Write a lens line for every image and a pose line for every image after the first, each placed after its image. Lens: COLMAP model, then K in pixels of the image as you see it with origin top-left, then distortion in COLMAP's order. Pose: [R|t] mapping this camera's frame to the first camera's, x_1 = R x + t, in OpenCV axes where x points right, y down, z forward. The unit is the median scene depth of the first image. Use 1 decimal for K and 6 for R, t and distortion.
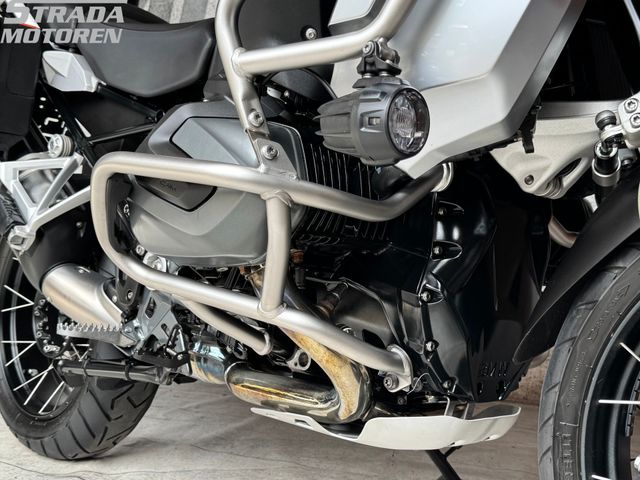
lens RADIAL K [[767.0, 0, 313.1], [0, 767.0, 240.9], [0, 0, 1]] dist [0.092977, 0.000000]
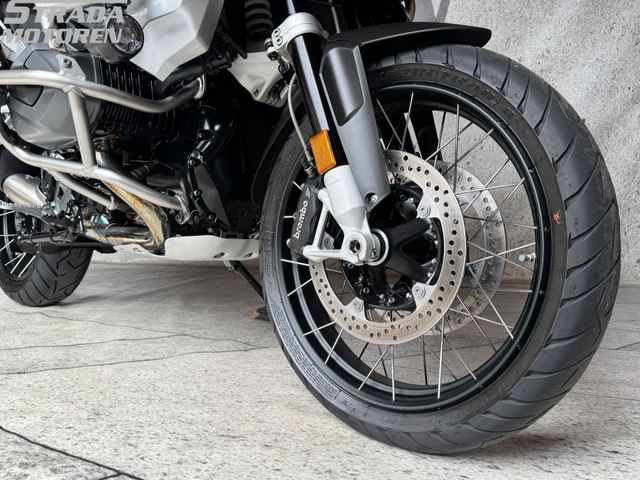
lens RADIAL K [[521.1, 0, 306.5], [0, 521.1, 223.4], [0, 0, 1]] dist [0.027530, -0.014198]
pose [[0.998661, -0.020479, 0.047511, 0.327330], [0.018812, 0.999201, 0.035275, 0.163938], [-0.048196, -0.034334, 0.998248, -0.131795]]
